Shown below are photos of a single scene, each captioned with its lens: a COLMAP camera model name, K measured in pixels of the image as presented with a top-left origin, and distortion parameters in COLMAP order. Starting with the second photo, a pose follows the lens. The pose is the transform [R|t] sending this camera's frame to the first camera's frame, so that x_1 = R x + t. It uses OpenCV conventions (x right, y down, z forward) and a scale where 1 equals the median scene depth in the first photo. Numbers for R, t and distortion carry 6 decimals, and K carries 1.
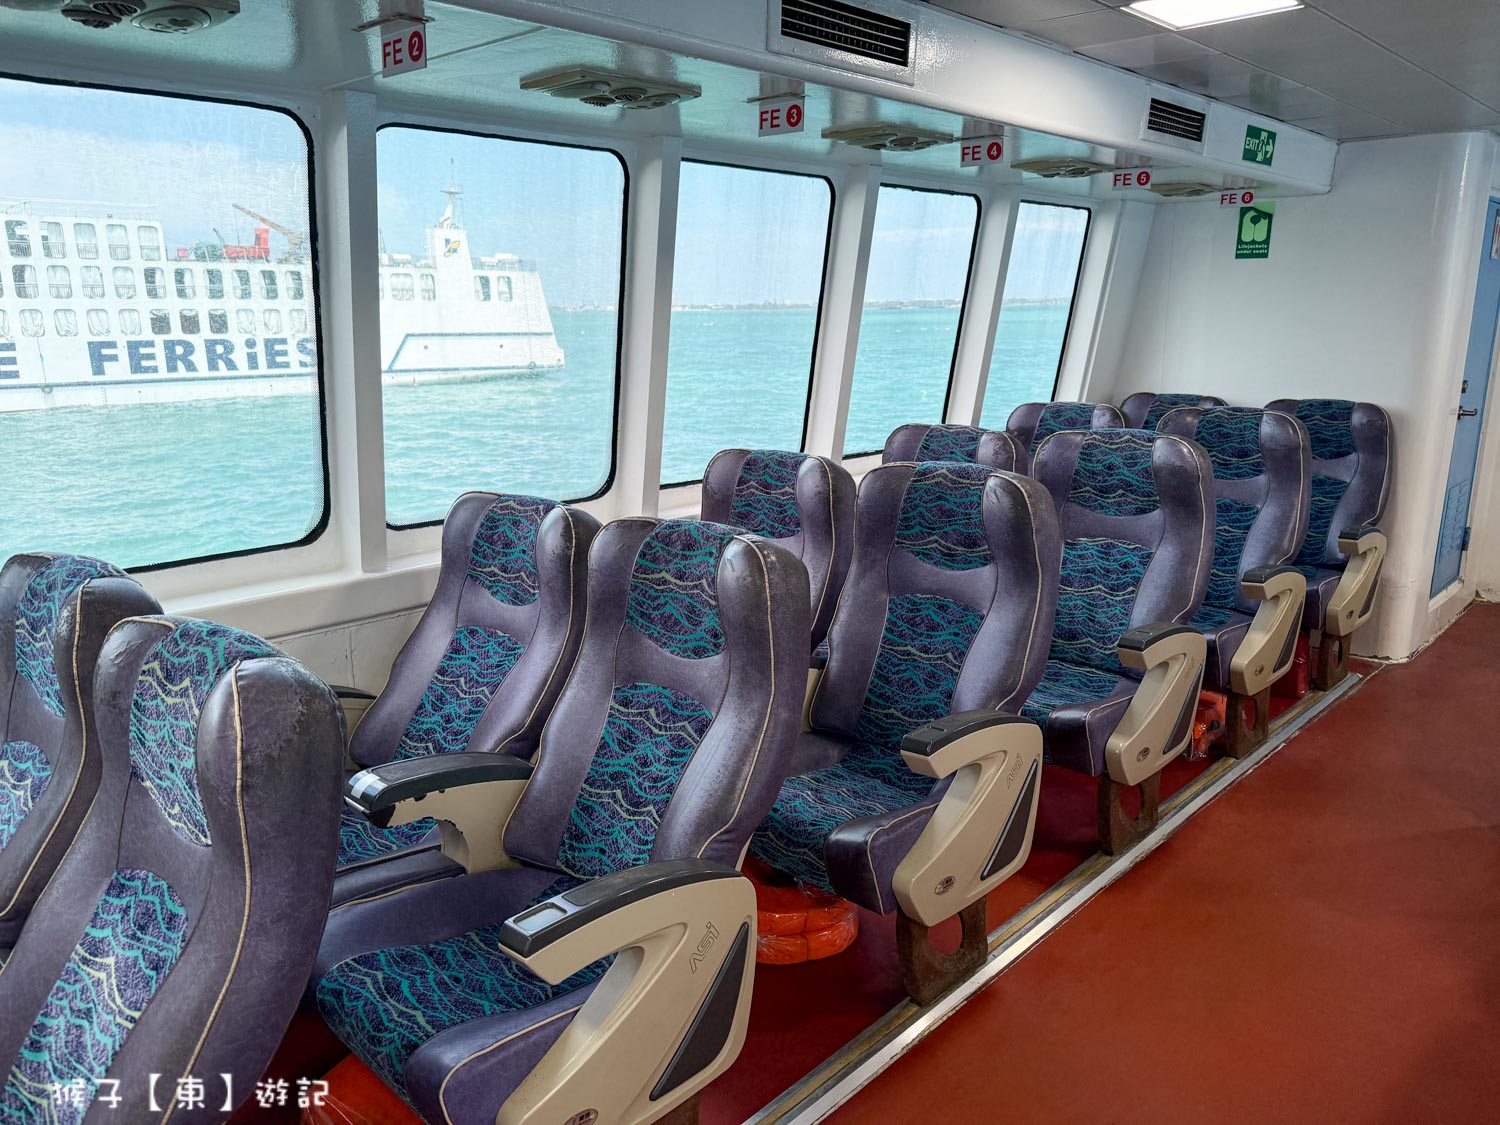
lens RADIAL K [[1067.1, 0, 750.0], [0, 1067.1, 562.5], [0, 0, 1]] dist [0.003739, -0.012636]
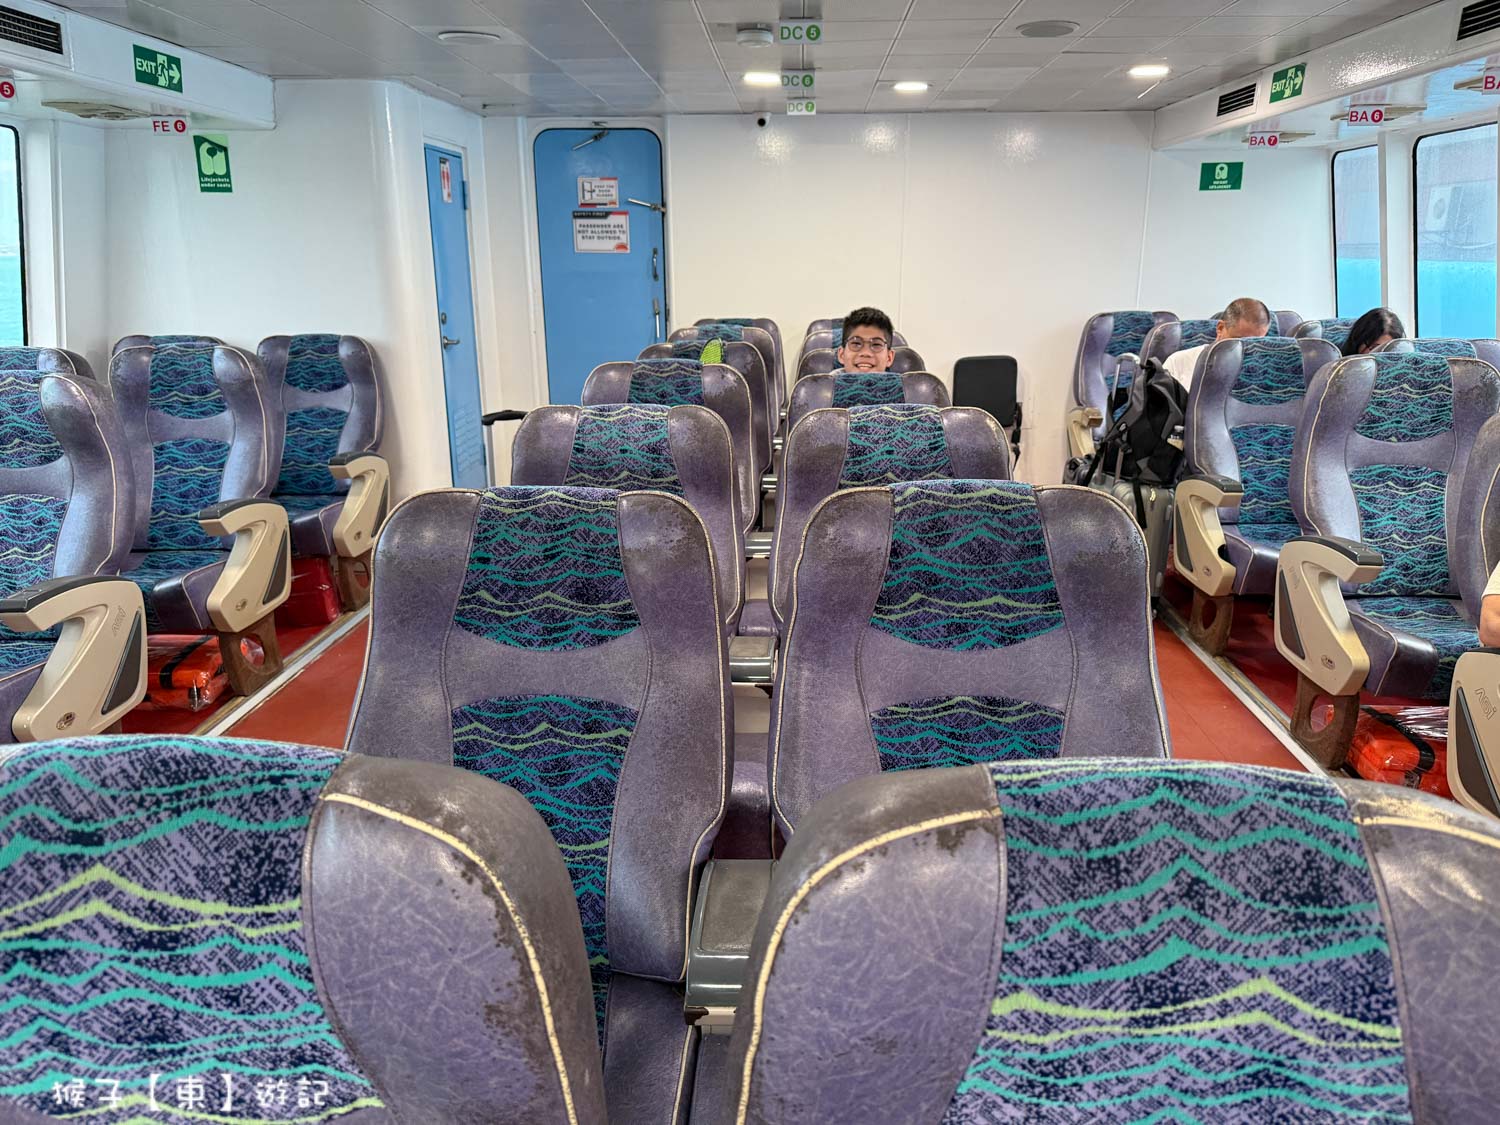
lens RADIAL K [[1067.1, 0, 750.0], [0, 1067.1, 562.5], [0, 0, 1]] dist [0.003739, -0.012636]
pose [[0.749769, -0.172985, 0.638688, 0.180674], [0.145492, 0.984700, 0.095905, 0.031249], [-0.645507, 0.021017, 0.763466, -0.065045]]
